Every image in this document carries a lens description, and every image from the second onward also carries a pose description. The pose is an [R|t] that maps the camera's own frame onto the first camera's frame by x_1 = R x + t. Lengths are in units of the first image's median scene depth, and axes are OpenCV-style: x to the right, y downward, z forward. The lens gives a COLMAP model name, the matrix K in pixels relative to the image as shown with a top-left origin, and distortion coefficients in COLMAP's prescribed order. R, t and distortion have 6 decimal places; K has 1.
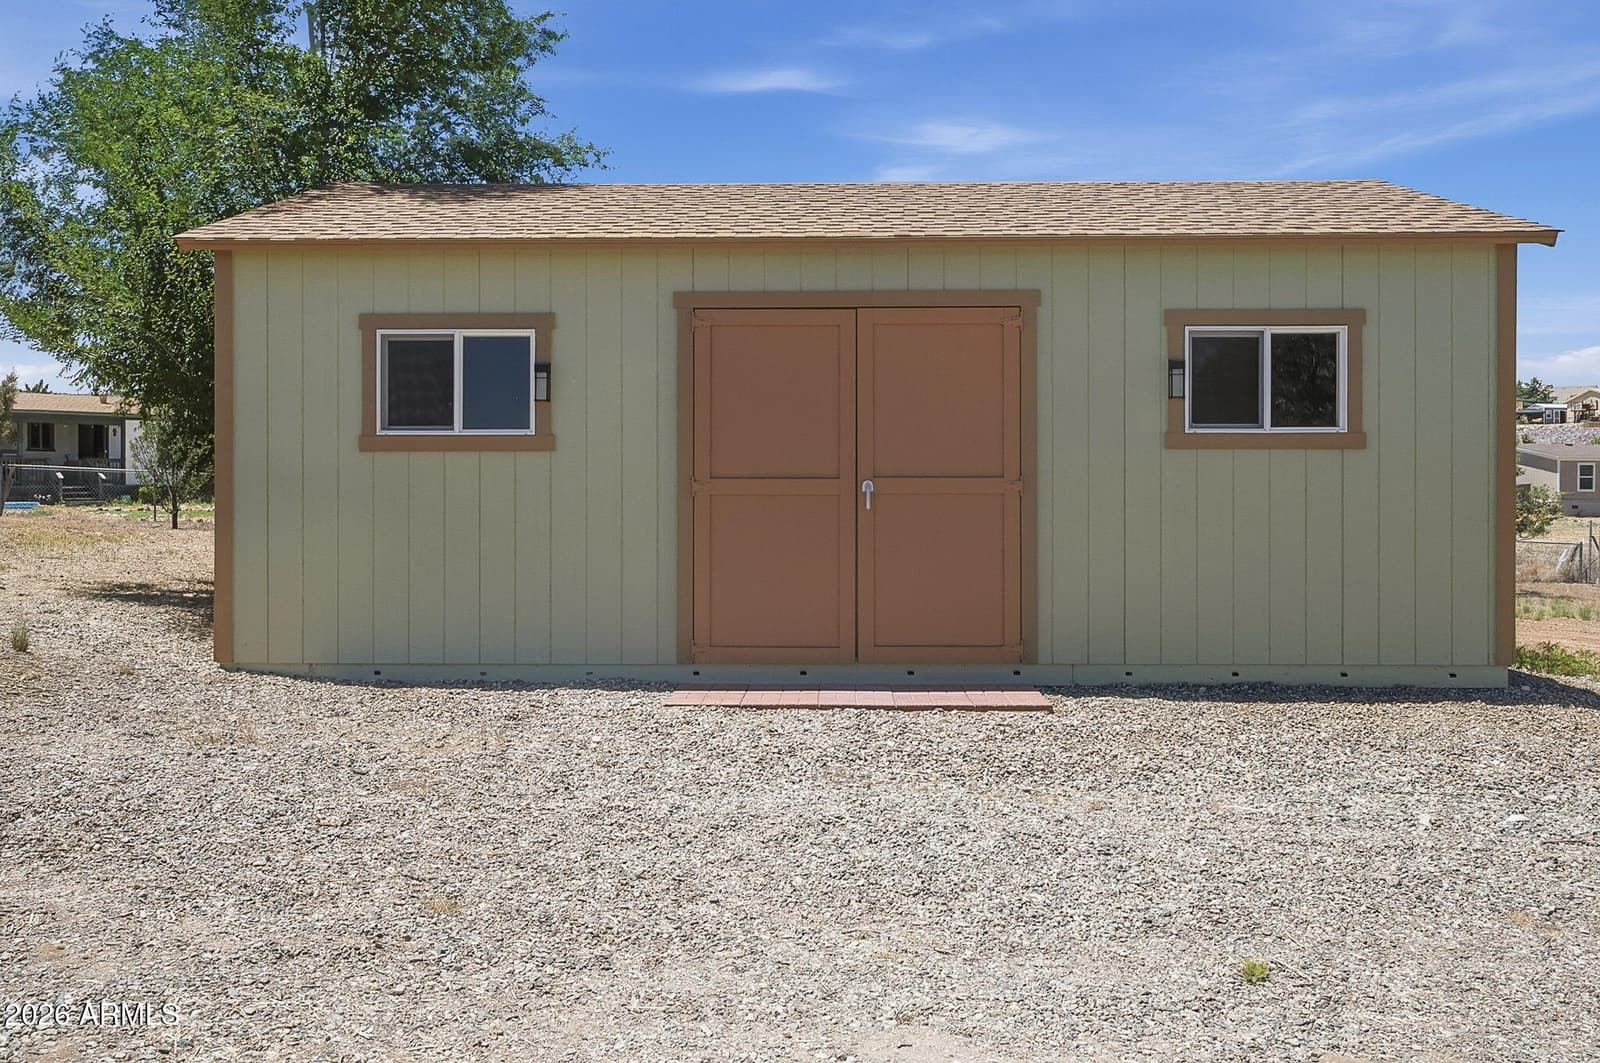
lens RADIAL K [[1254.8, 0, 800.0], [0, 1254.8, 531.5], [0, 0, 1]] dist [0.002960, -0.000052]
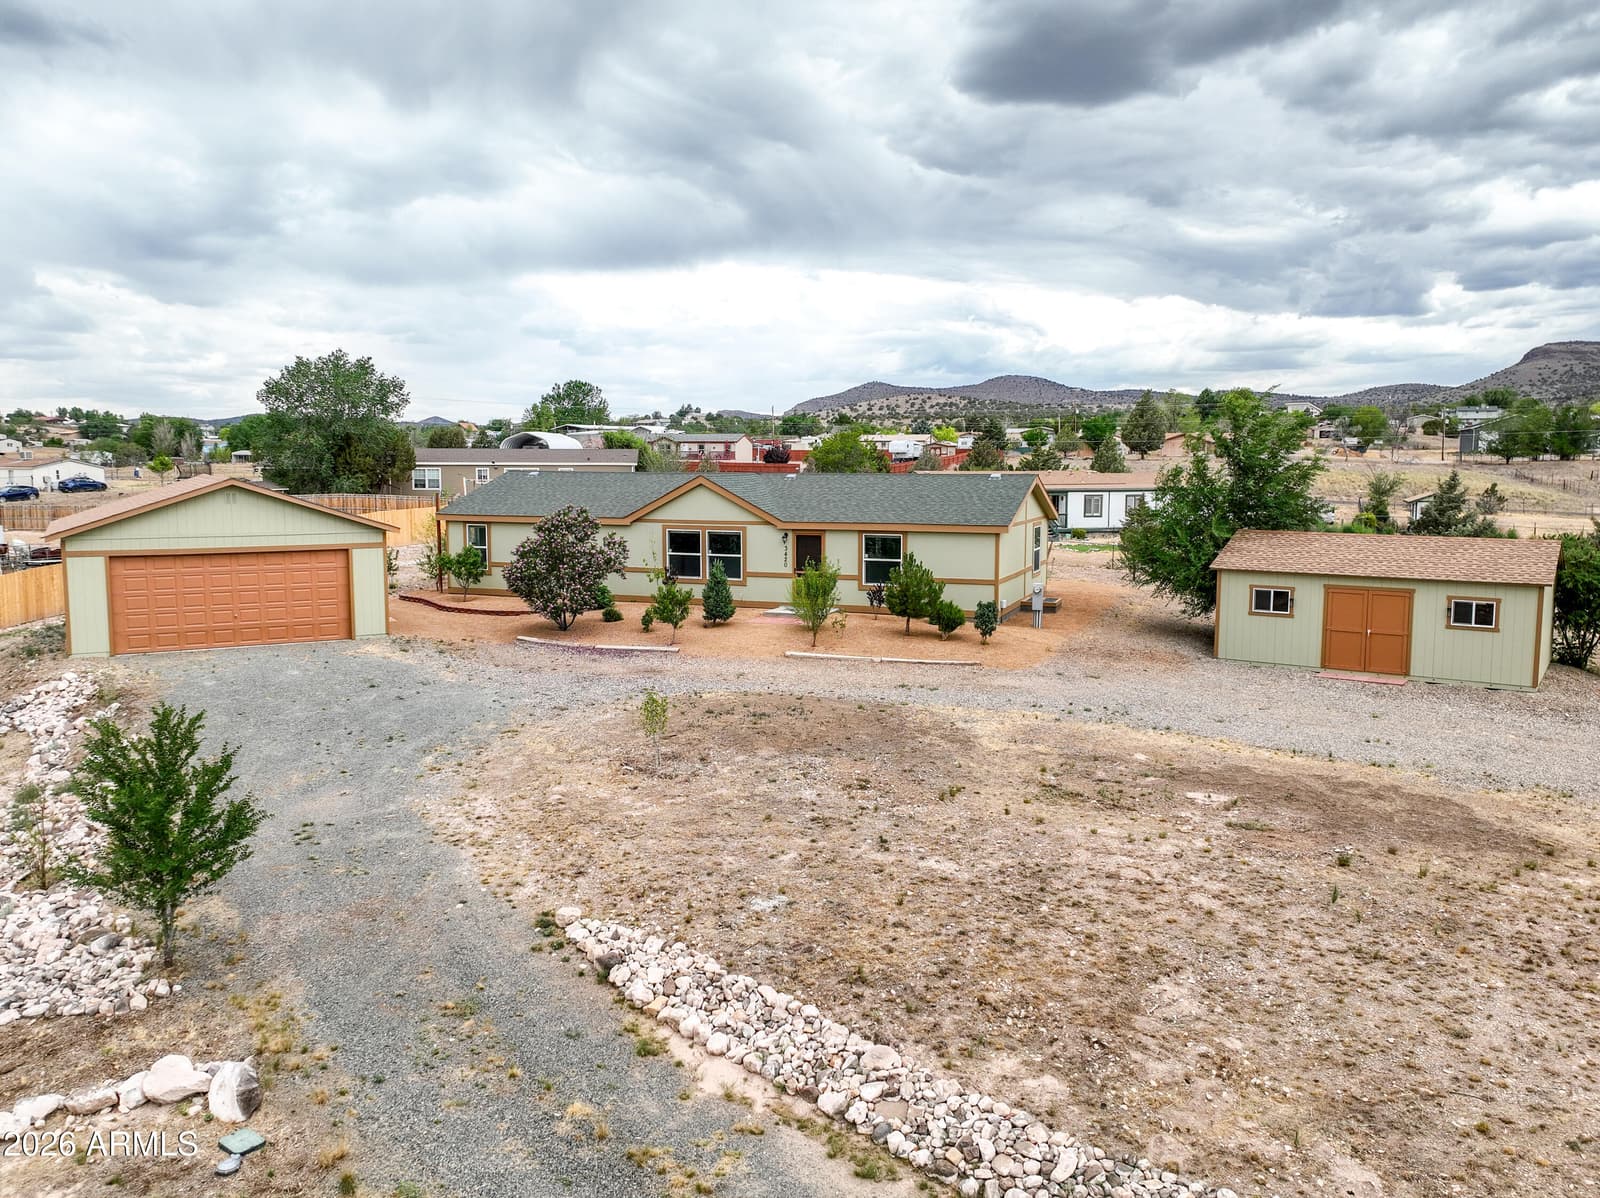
lens RADIAL K [[1246.4, 0, 800.0], [0, 1246.4, 599.0], [0, 0, 1]] dist [0.007140, 0.004757]
pose [[0.838782, 0.062308, -0.540890, 0.730076], [-0.002534, 0.993866, 0.110560, -0.619032], [0.544461, -0.091366, 0.833795, -3.656248]]
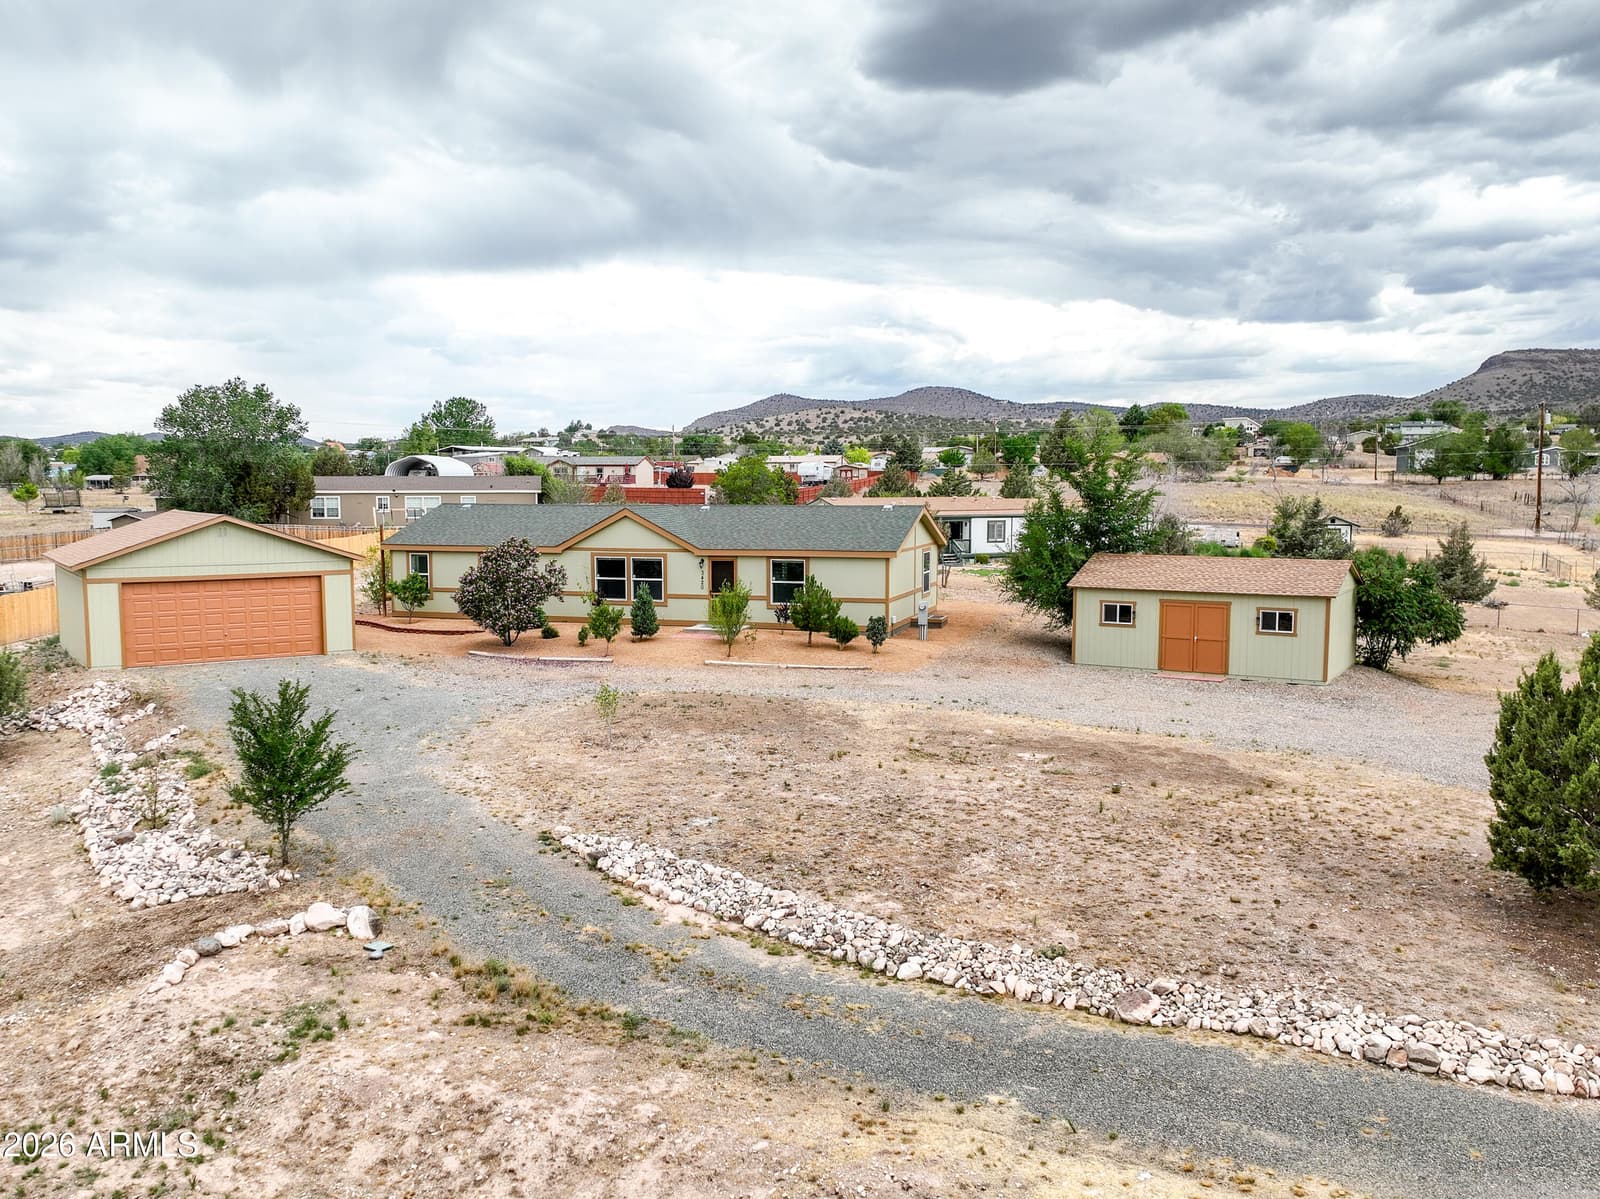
lens RADIAL K [[1397.8, 0, 754.4], [0, 1397.8, 621.1], [0, 0, 1]] dist [0.012149, -0.005903]
pose [[0.859235, 0.049390, -0.509191, 1.420244], [0.002435, 0.994923, 0.100614, -0.688105], [0.511575, -0.087691, 0.854752, -4.839487]]
